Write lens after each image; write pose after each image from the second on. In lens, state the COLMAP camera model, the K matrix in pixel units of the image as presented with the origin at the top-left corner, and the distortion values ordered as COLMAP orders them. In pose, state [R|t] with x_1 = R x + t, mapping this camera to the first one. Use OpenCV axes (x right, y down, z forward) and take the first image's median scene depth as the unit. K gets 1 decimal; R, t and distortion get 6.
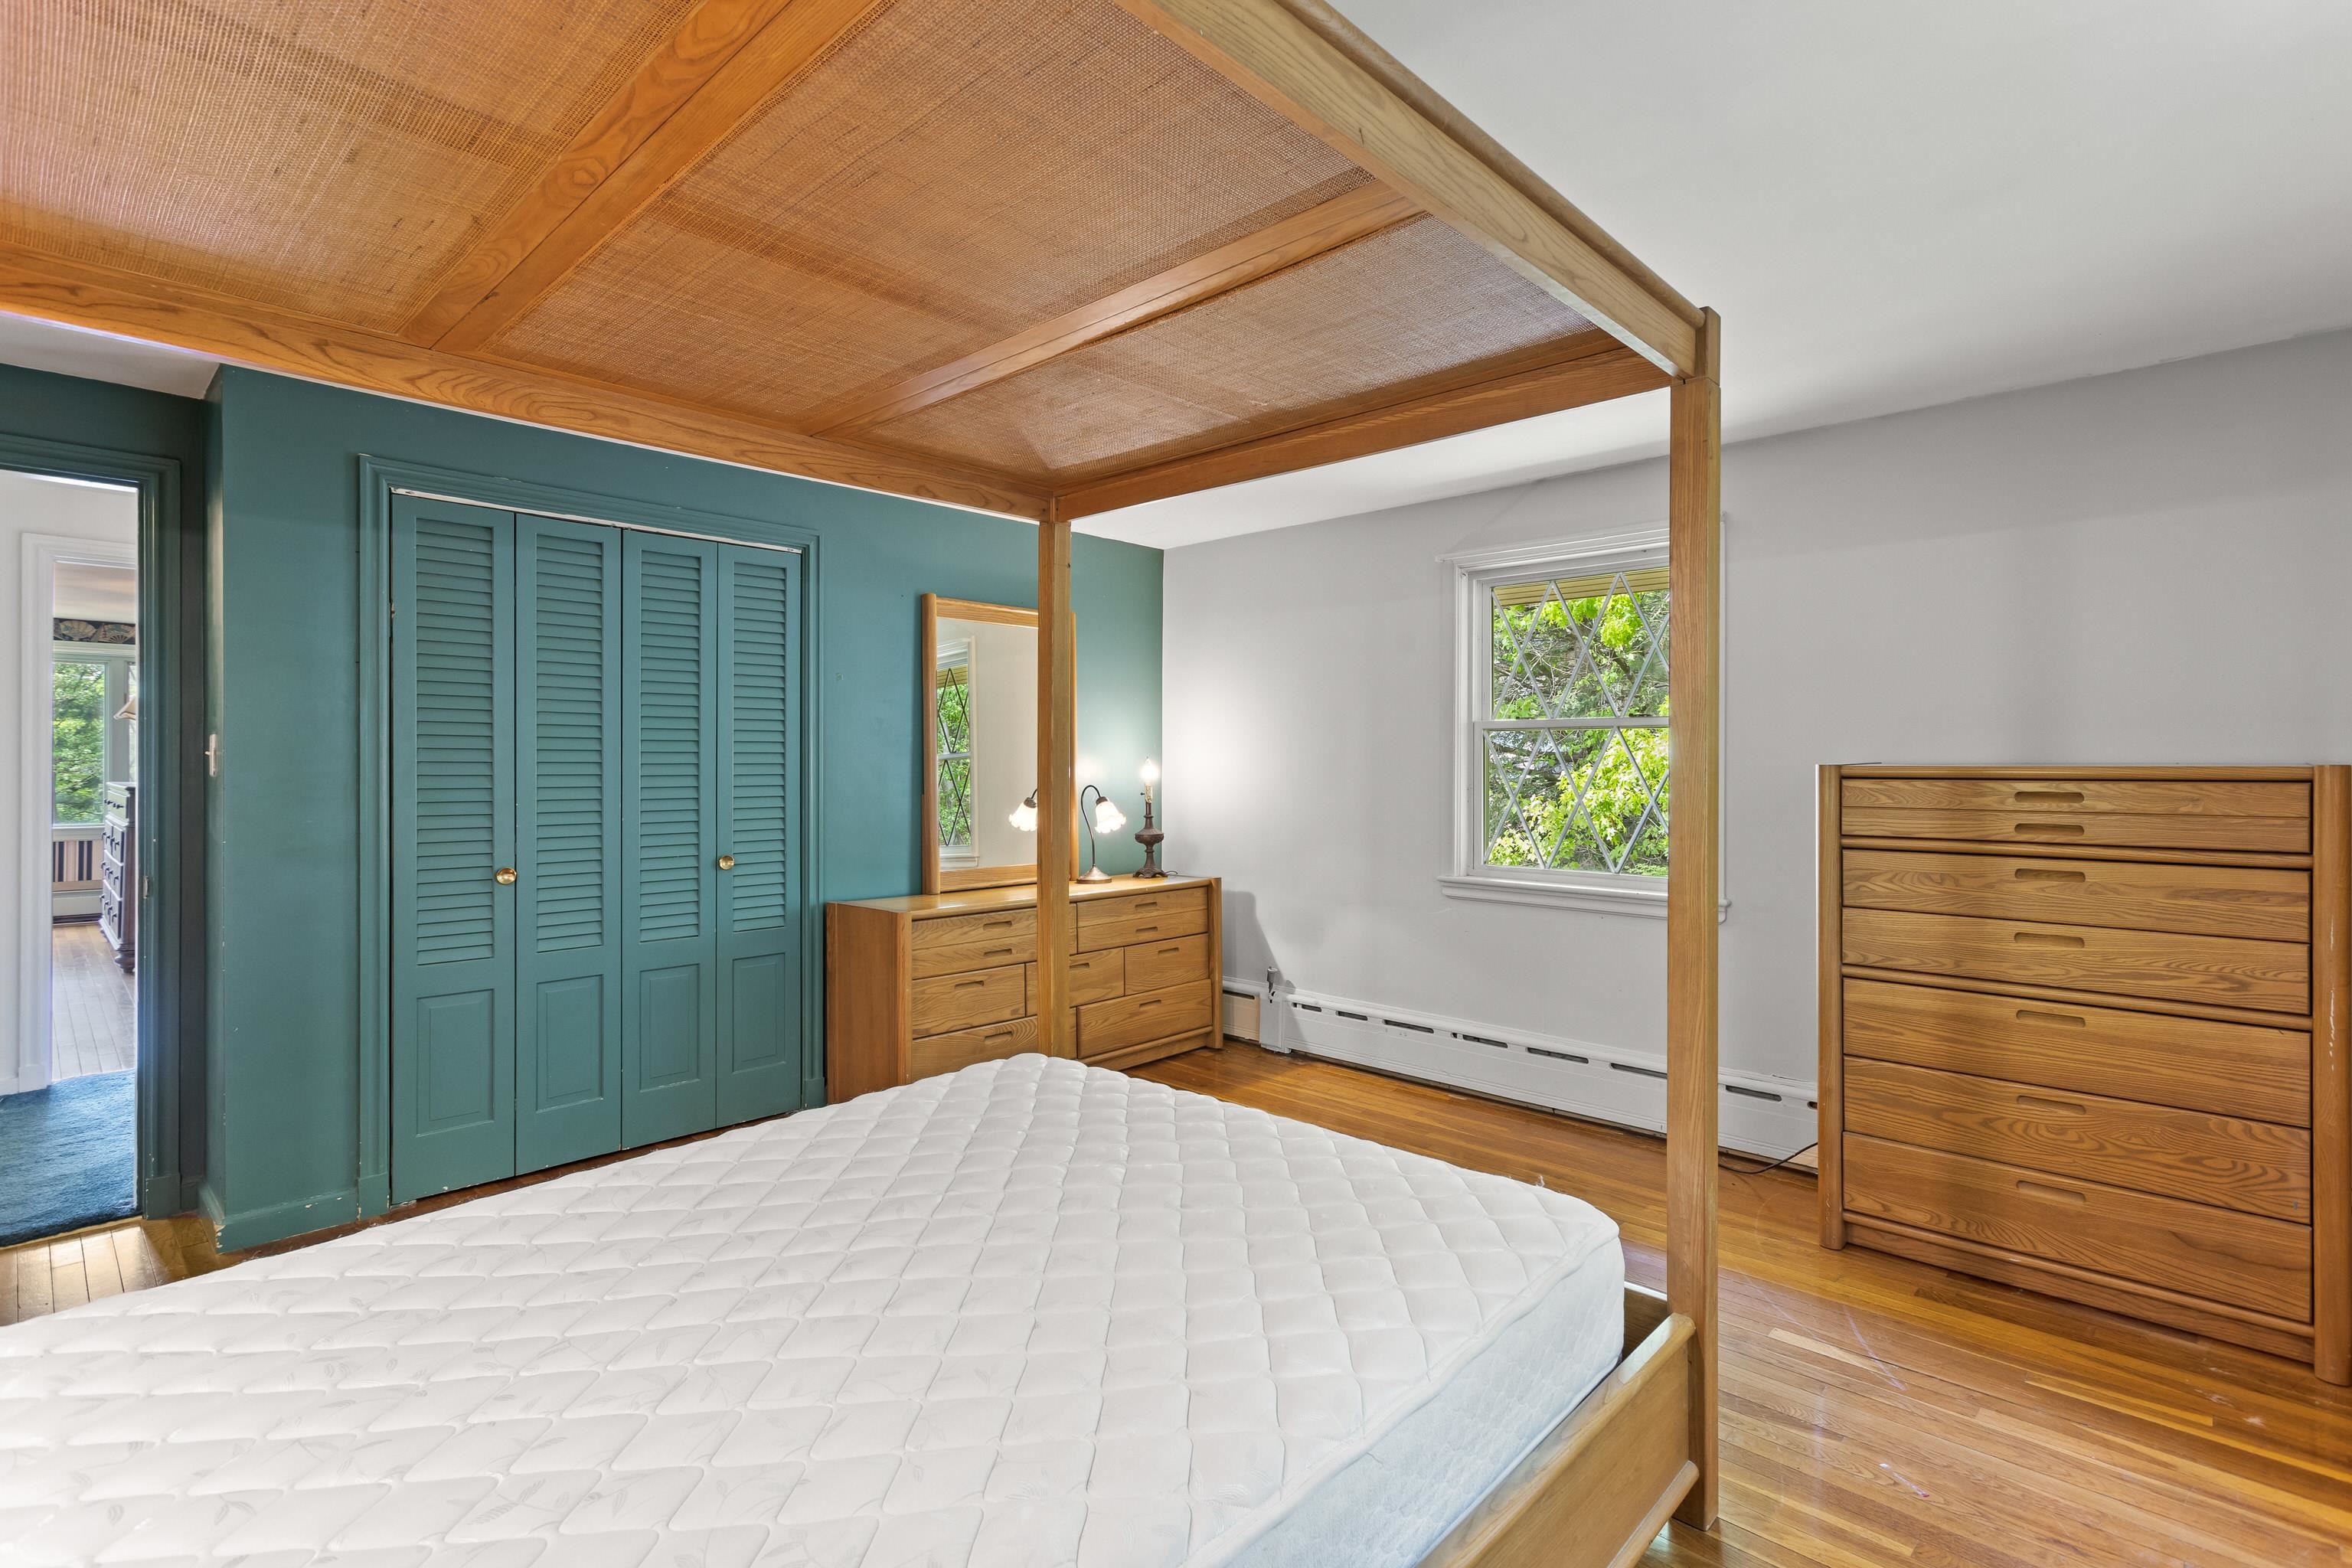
lens RADIAL K [[1112.4, 0, 1190.4], [0, 1112.4, 775.1], [0, 0, 1]] dist [0.005379, 0.001401]
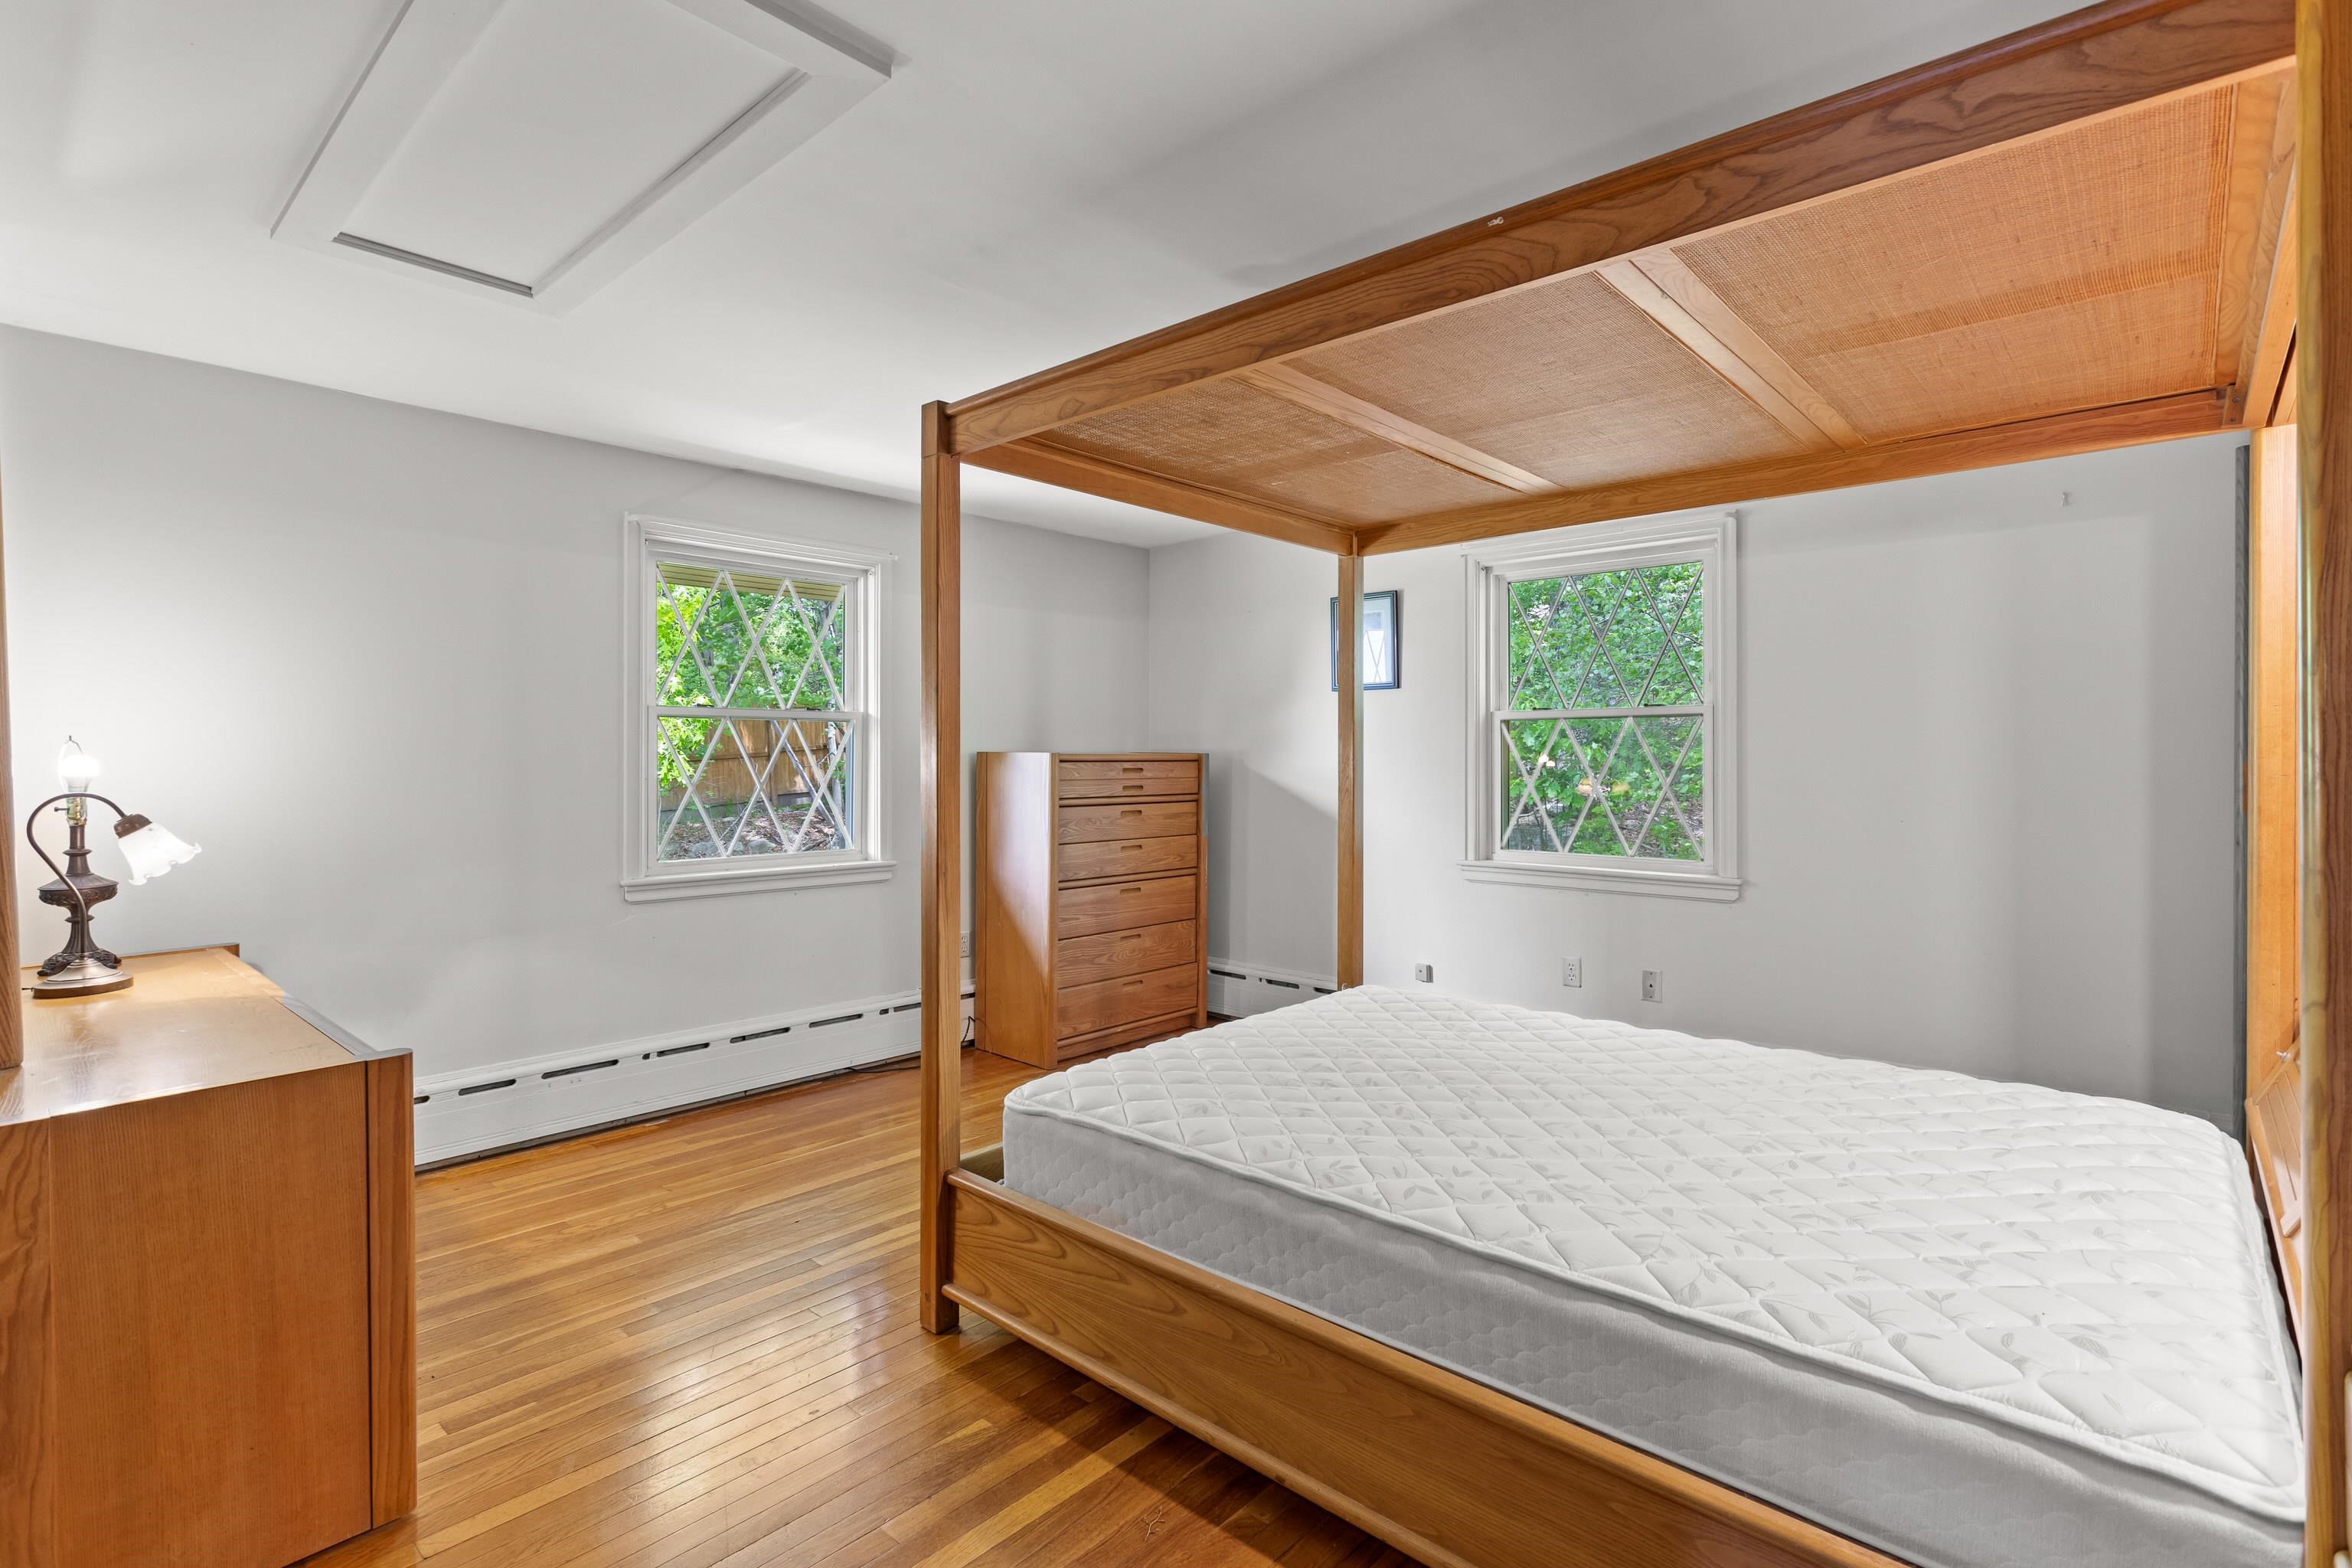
lens RADIAL K [[1112.4, 0, 1190.4], [0, 1112.4, 775.1], [0, 0, 1]] dist [0.005379, 0.001401]
pose [[-0.012709, -0.020505, 0.999709, -0.803577], [0.010021, 0.999737, 0.020633, -0.007691], [-0.999869, 0.010280, -0.012500, 0.700229]]
